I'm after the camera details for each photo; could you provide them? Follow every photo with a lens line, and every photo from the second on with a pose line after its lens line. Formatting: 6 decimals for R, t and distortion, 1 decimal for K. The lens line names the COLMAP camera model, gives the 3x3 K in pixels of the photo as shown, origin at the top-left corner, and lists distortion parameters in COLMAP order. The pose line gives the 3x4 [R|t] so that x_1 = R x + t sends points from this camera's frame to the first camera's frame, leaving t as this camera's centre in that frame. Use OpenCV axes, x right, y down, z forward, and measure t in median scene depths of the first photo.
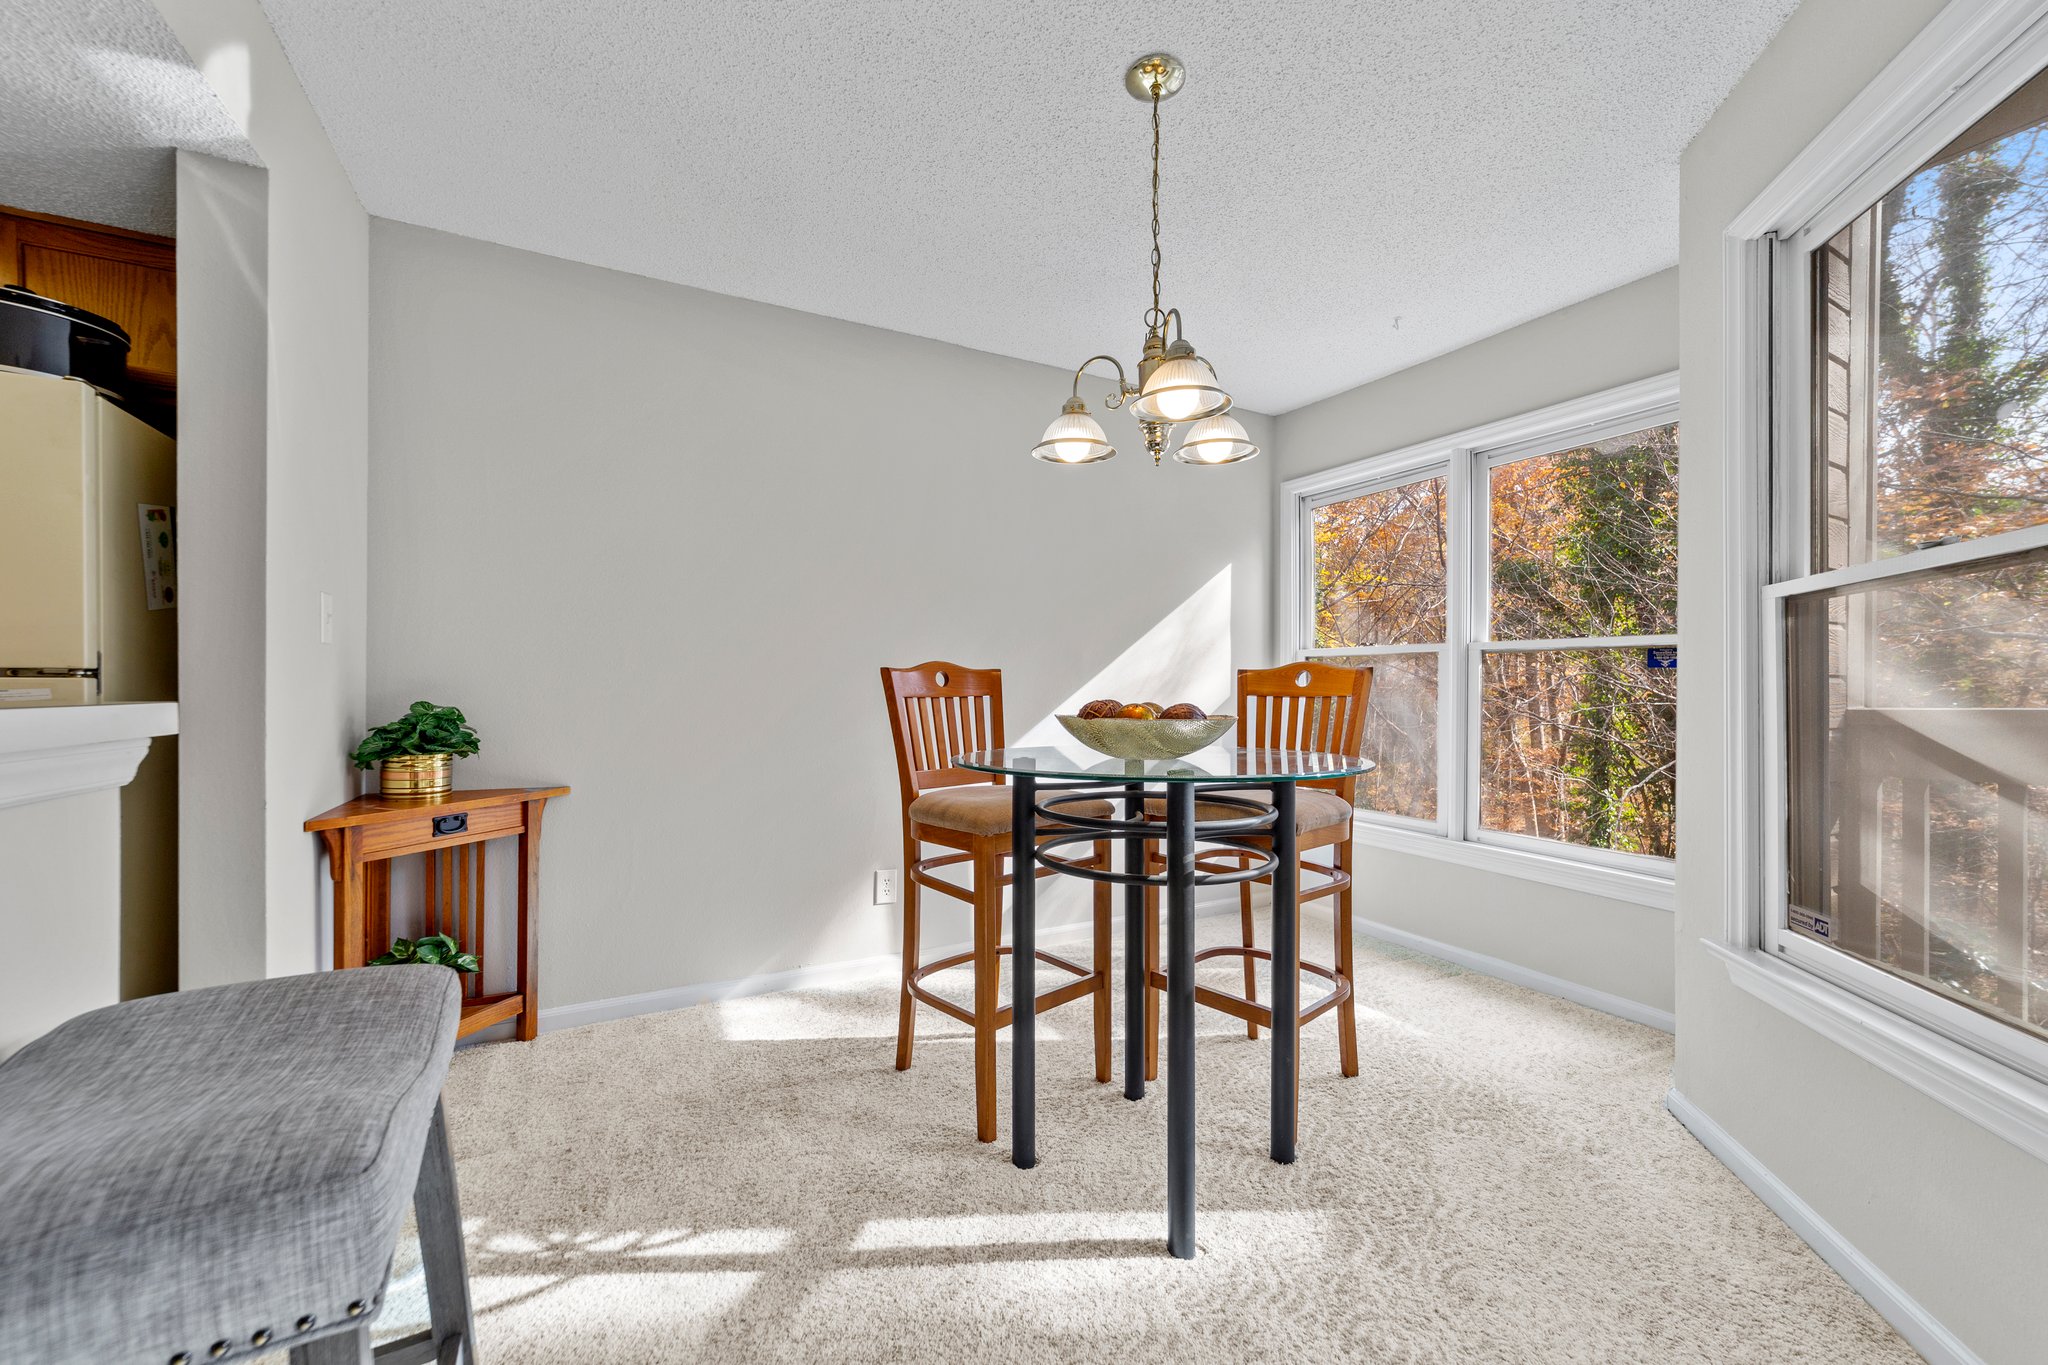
lens RADIAL K [[794.3, 0, 1030.4], [0, 794.3, 686.8], [0, 0, 1]] dist [-0.001213, -0.000062]
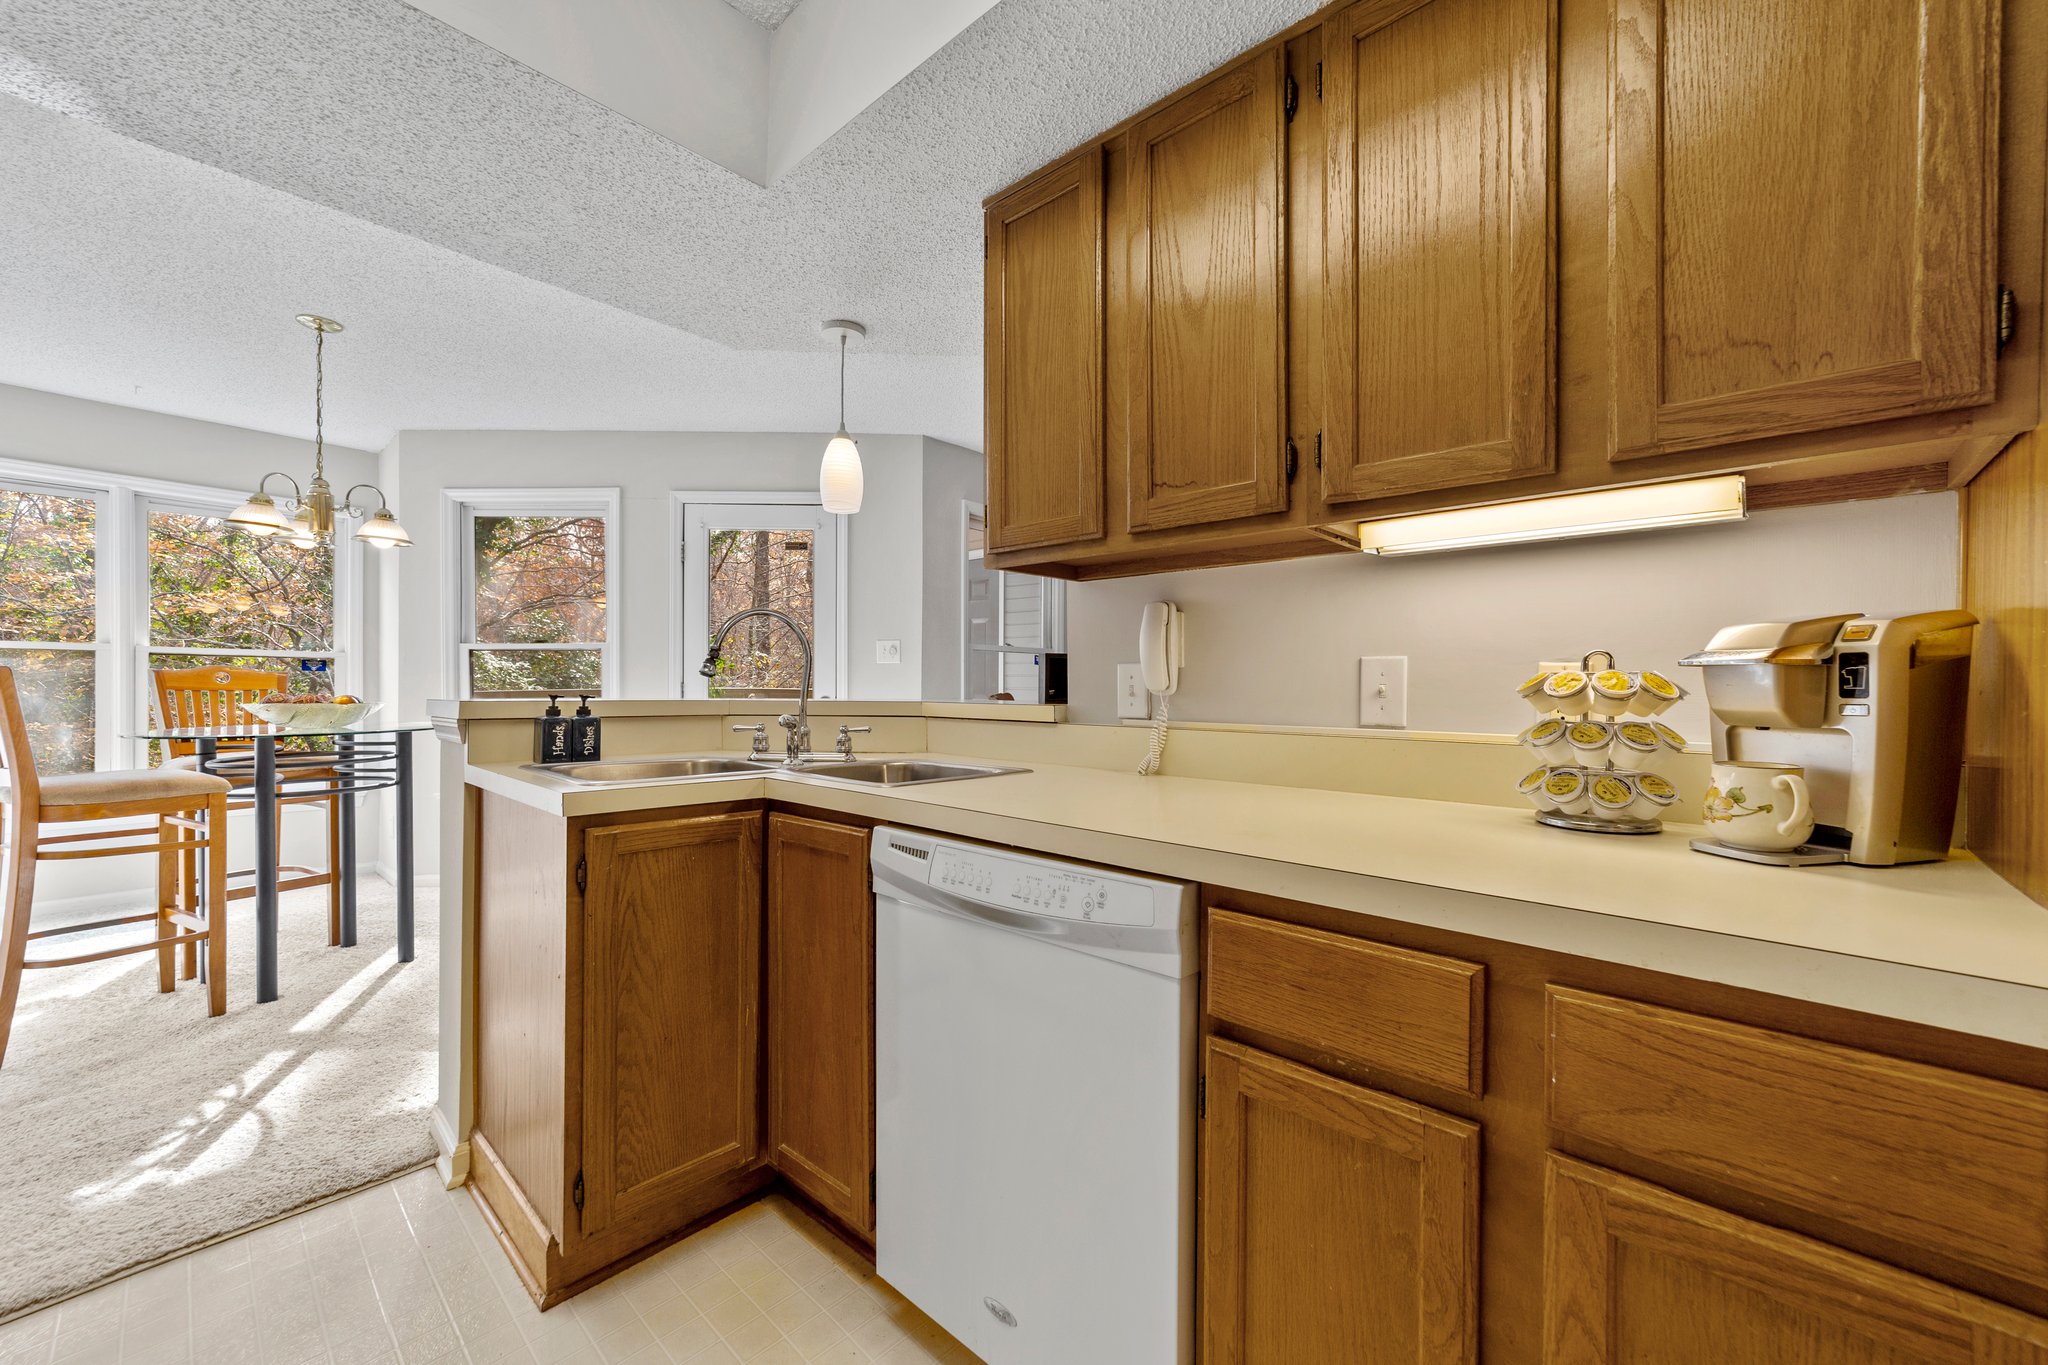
lens RADIAL K [[794.3, 0, 1030.4], [0, 794.3, 686.8], [0, 0, 1]] dist [-0.001213, -0.000062]
pose [[-0.345990, -0.003676, 0.938231, -2.170418], [-0.007337, 0.999972, 0.001212, -0.011249], [-0.938210, -0.006465, -0.346007, 0.184859]]
